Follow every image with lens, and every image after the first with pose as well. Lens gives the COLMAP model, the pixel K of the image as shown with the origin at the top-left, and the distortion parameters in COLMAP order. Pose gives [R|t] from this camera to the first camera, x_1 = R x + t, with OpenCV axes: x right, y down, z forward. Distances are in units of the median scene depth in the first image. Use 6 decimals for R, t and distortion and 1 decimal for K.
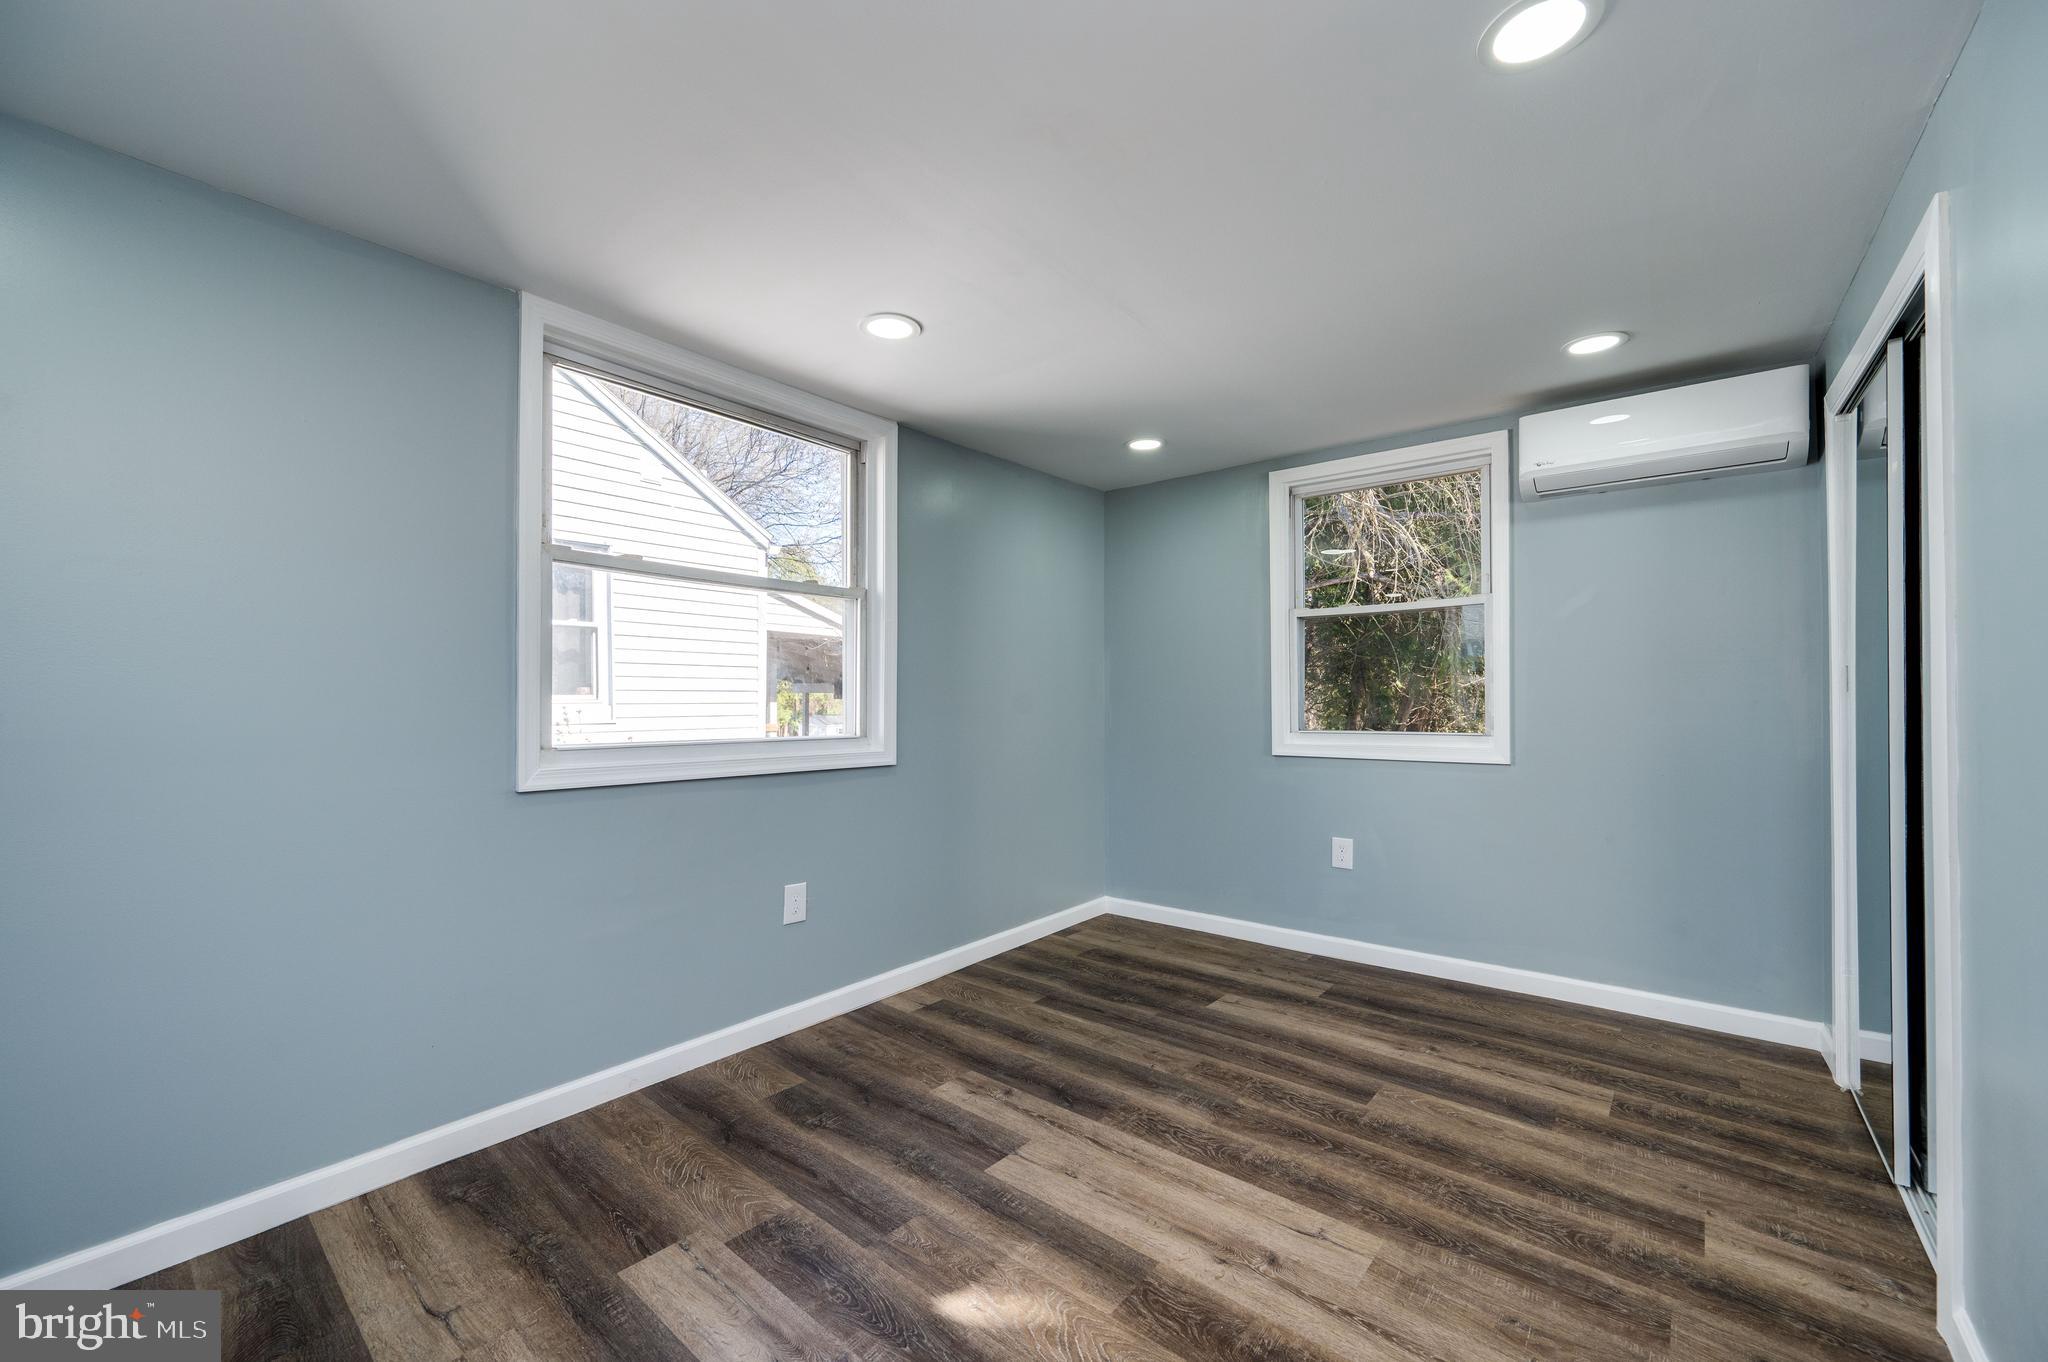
lens RADIAL K [[824.7, 0, 1024.0], [0, 824.7, 681.0], [0, 0, 1]] dist [-0.000744, -0.000082]
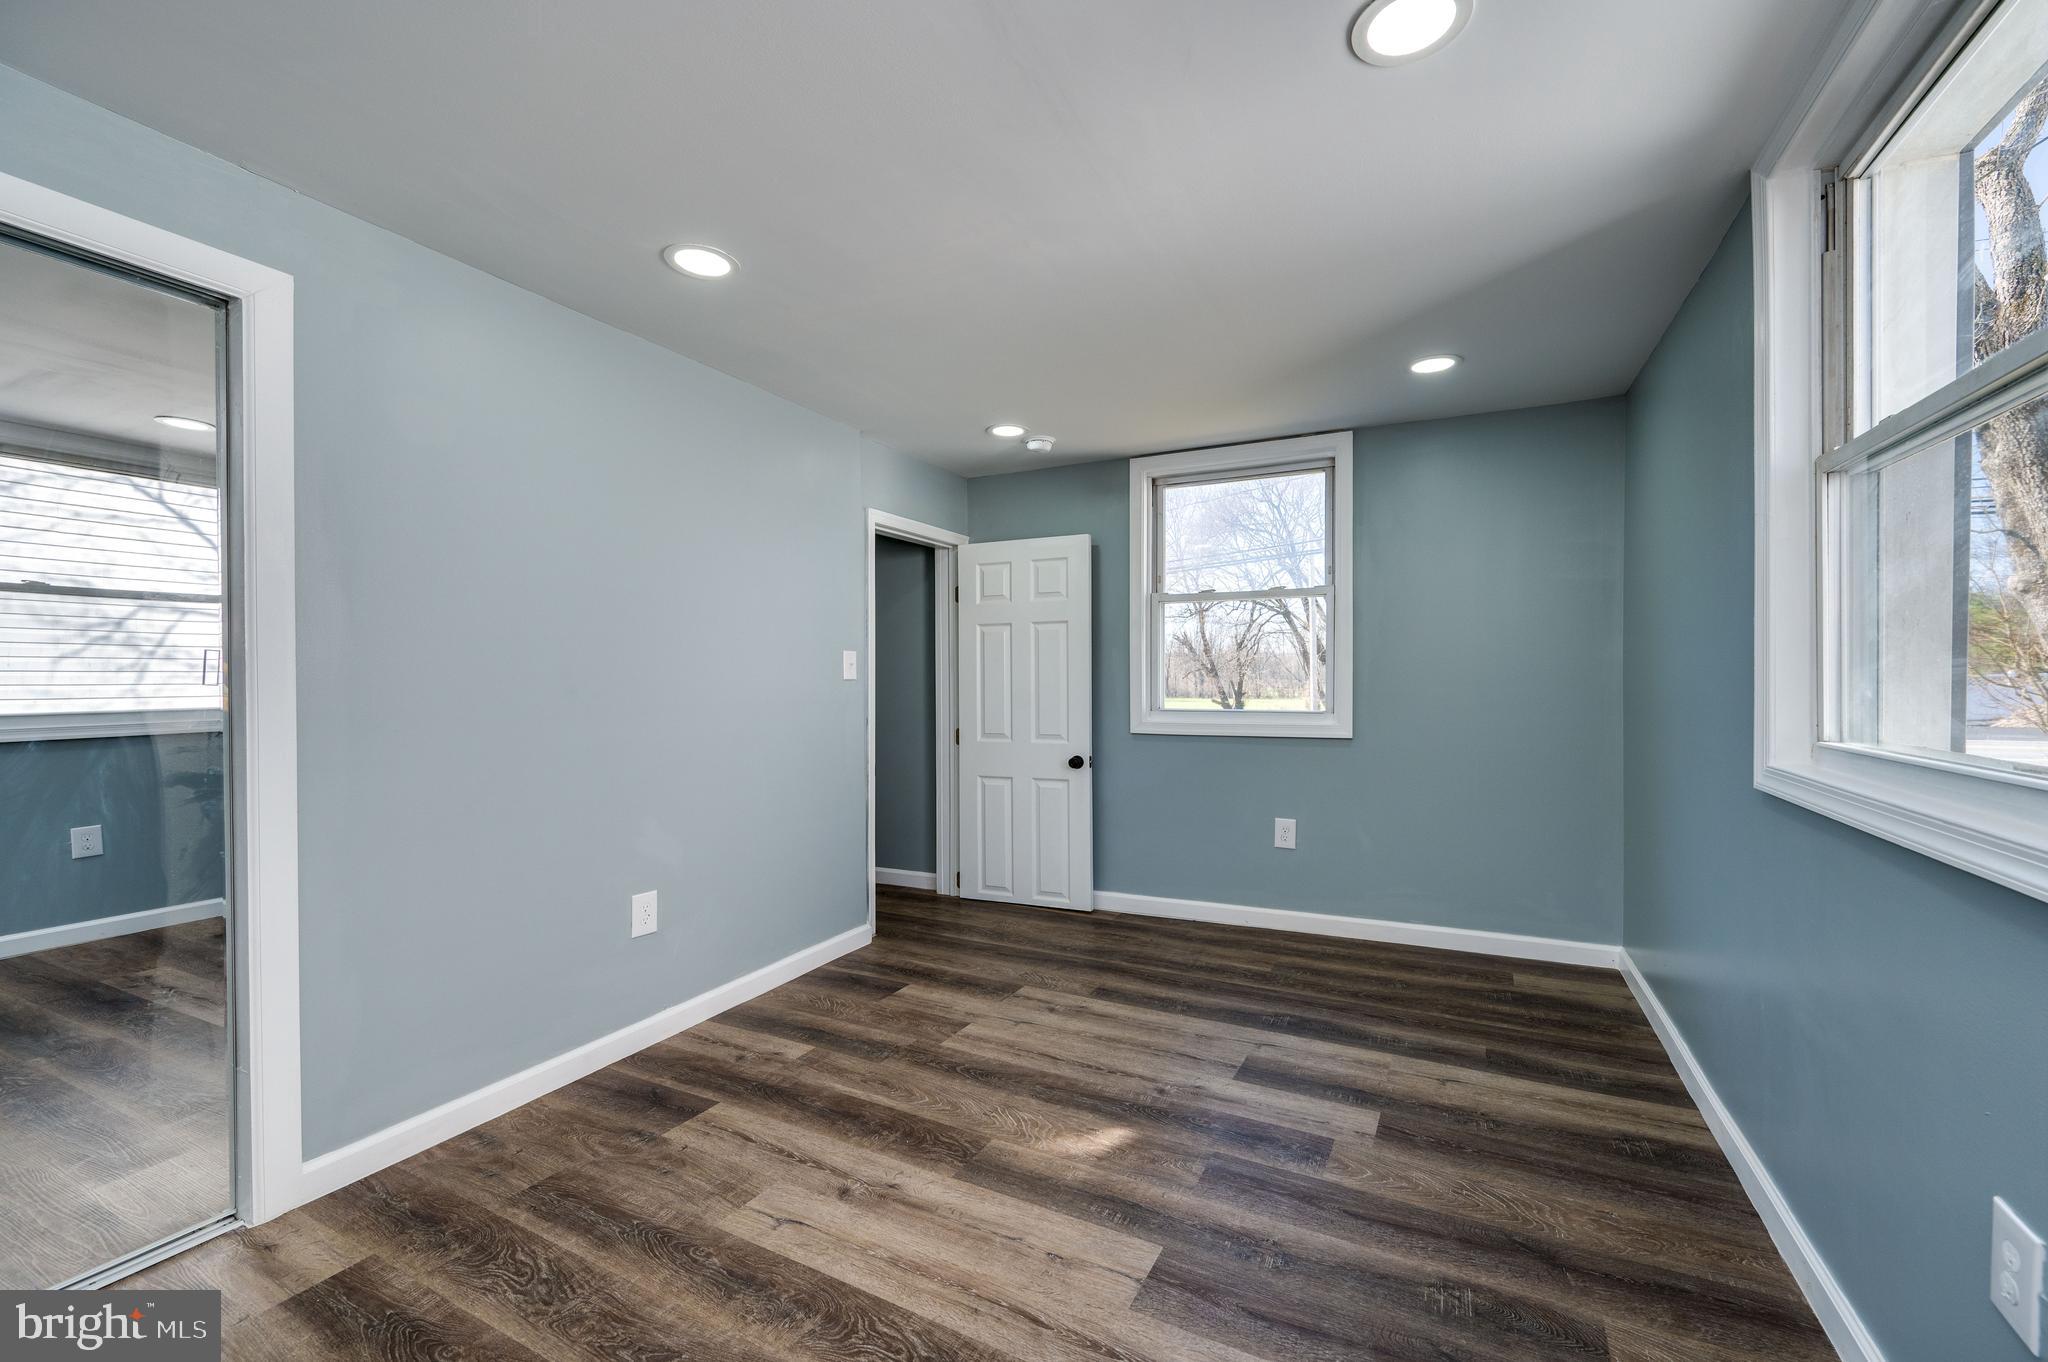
lens RADIAL K [[834.8, 0, 1035.6], [0, 834.8, 684.0], [0, 0, 1]] dist [-0.000621, -0.000019]
pose [[-0.977472, 0.009584, -0.210846, 0.183510], [0.013903, 0.999723, -0.019008, 0.050074], [0.210605, -0.021511, -0.977335, 1.376497]]
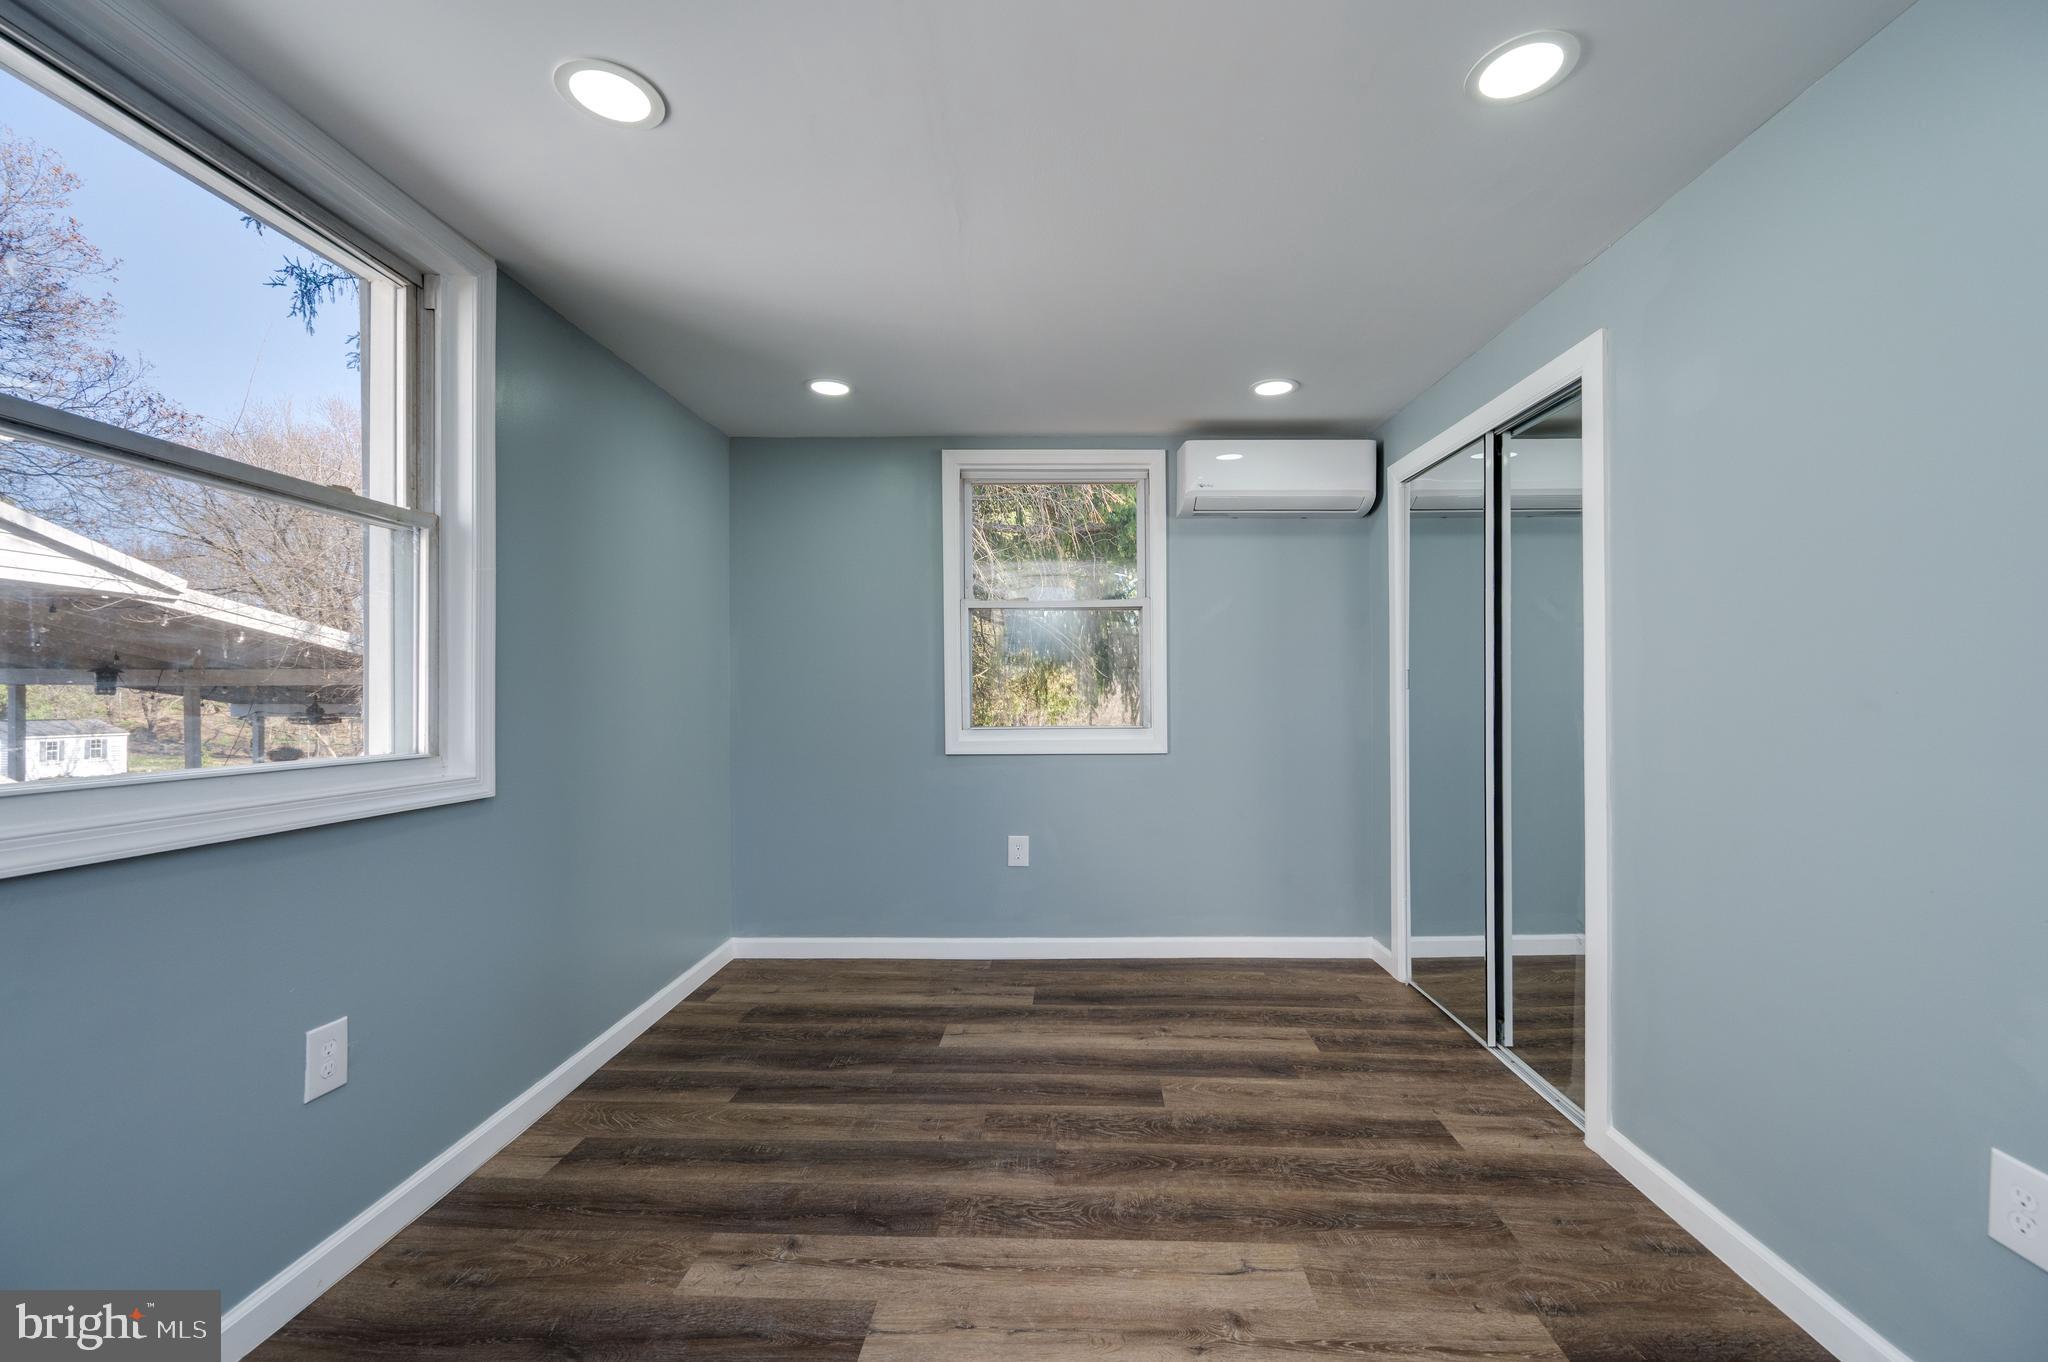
lens RADIAL K [[828.0, 0, 1065.4], [0, 828.0, 685.7], [0, 0, 1]] dist [-0.000310, -0.000474]
pose [[0.777257, 0.007308, 0.629140, -0.269454], [-0.013582, 0.999894, 0.005166, 0.007939], [-0.629036, -0.012560, 0.777274, 0.279673]]
